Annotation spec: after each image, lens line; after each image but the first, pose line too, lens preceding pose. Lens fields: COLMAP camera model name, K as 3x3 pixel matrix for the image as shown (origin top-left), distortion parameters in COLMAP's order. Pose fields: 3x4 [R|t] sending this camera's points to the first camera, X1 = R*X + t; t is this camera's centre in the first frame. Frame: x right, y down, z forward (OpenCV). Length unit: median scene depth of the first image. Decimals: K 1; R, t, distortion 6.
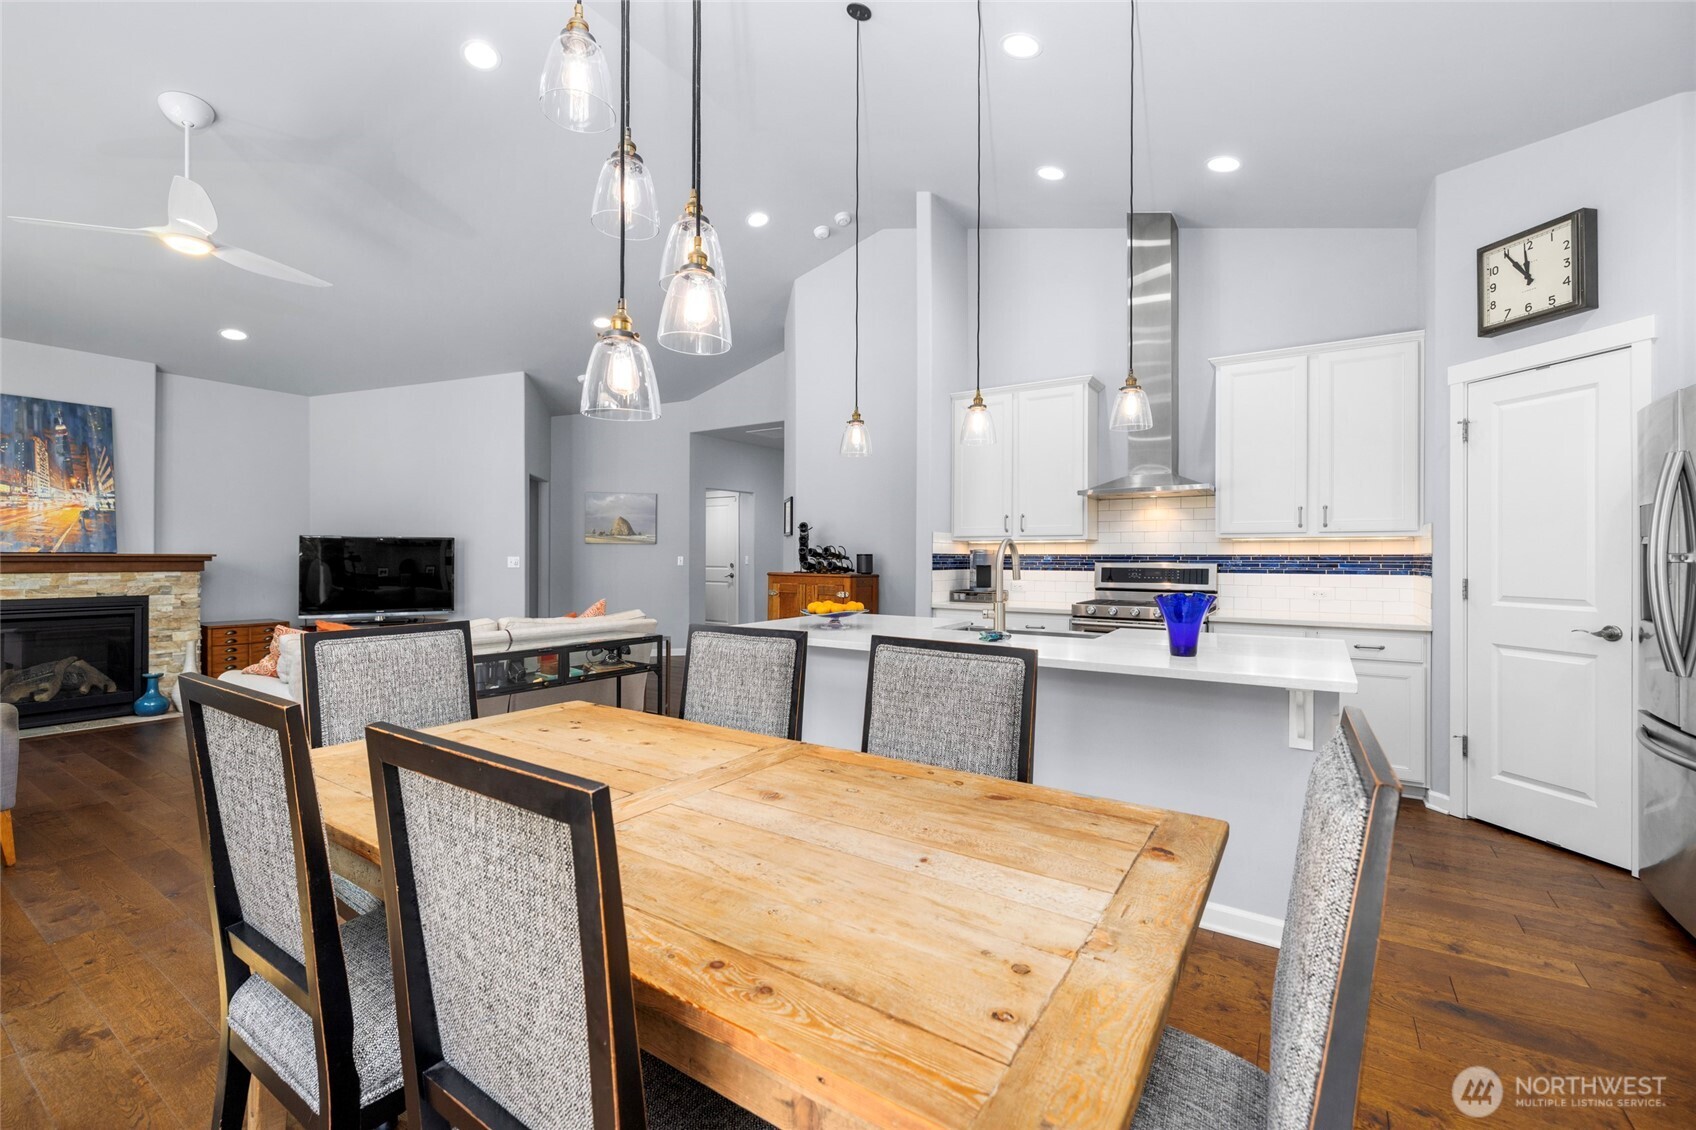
lens RADIAL K [[723.5, 0, 836.9], [0, 723.5, 556.5], [0, 0, 1]] dist [0.004520, -0.001005]
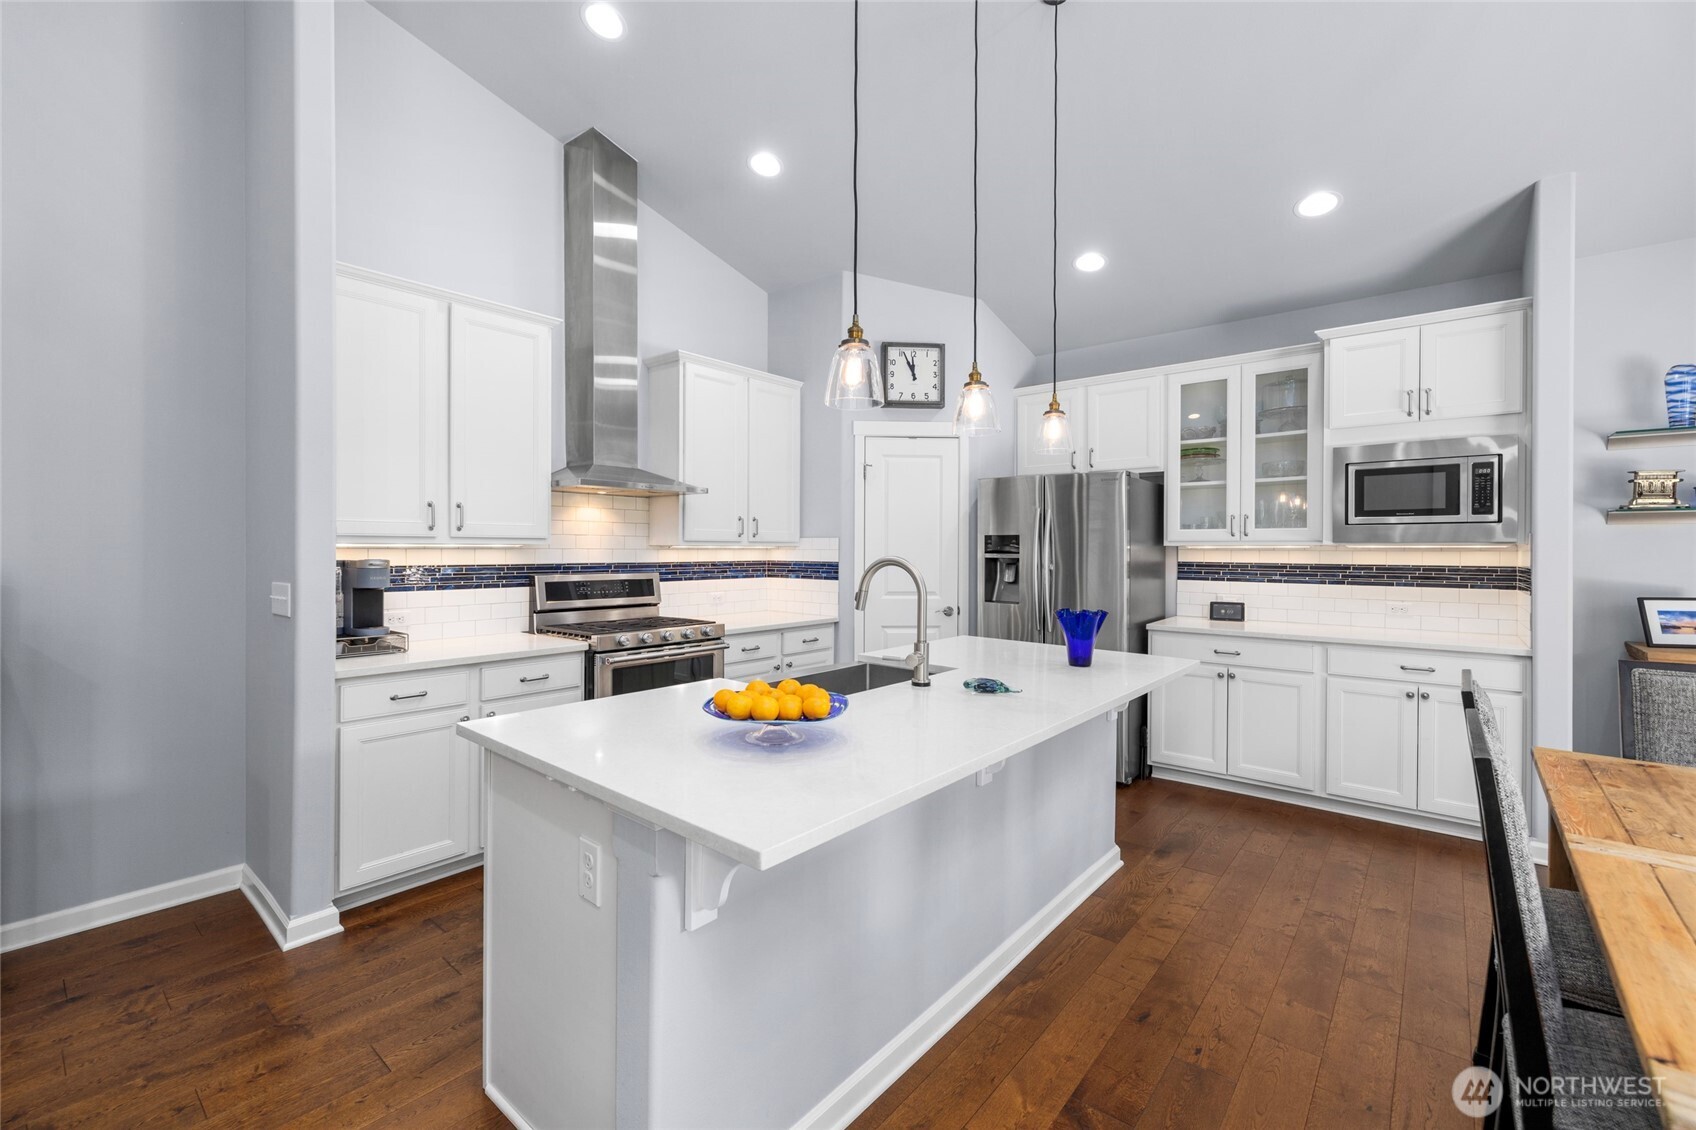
lens RADIAL K [[723.5, 0, 834.7], [0, 723.5, 549.8], [0, 0, 1]] dist [0.004520, -0.001005]
pose [[0.115310, -0.005488, 0.993314, -0.310736], [-0.004850, 0.999970, 0.006088, -0.022262], [-0.993318, -0.005520, 0.115280, 0.580283]]
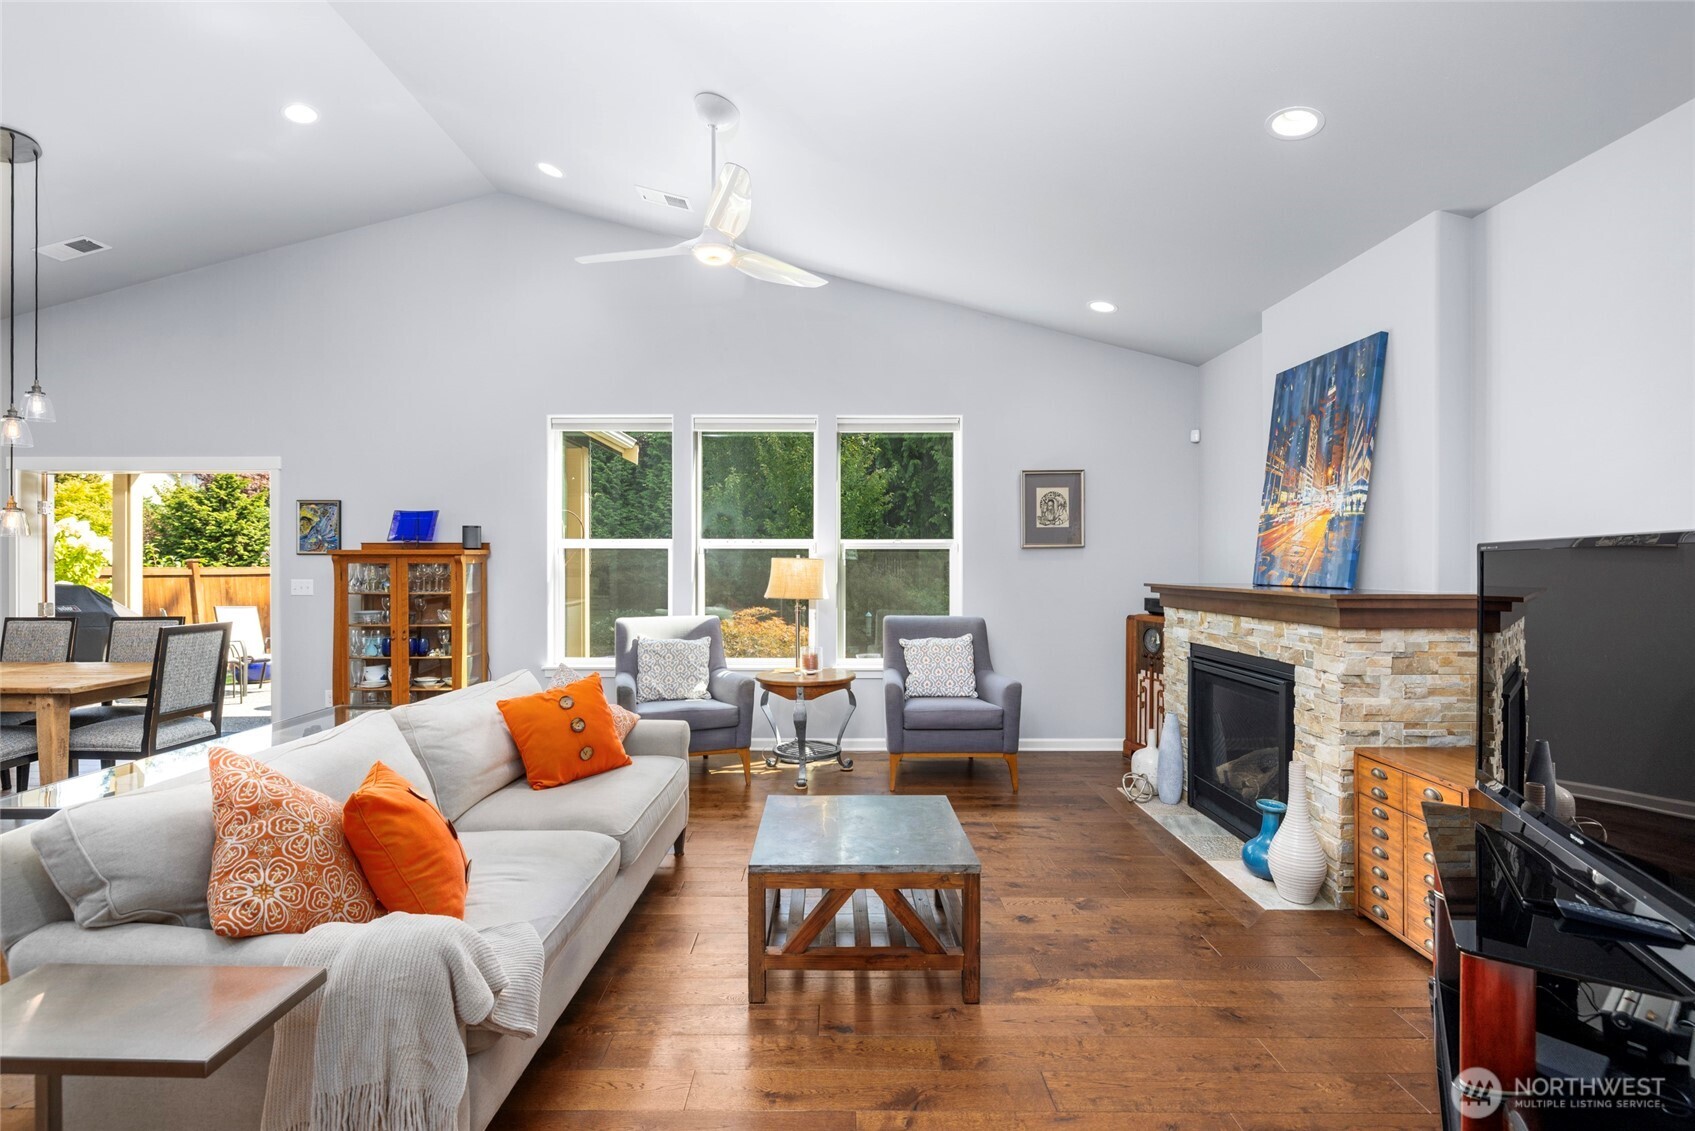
lens RADIAL K [[762.1, 0, 831.0], [0, 762.1, 563.3], [0, 0, 1]] dist [-0.007423, 0.000724]
pose [[-0.834585, -0.006339, -0.550843, -0.341712], [-0.003162, 0.999972, -0.006717, -0.020313], [0.550870, -0.003864, -0.834582, 1.345944]]
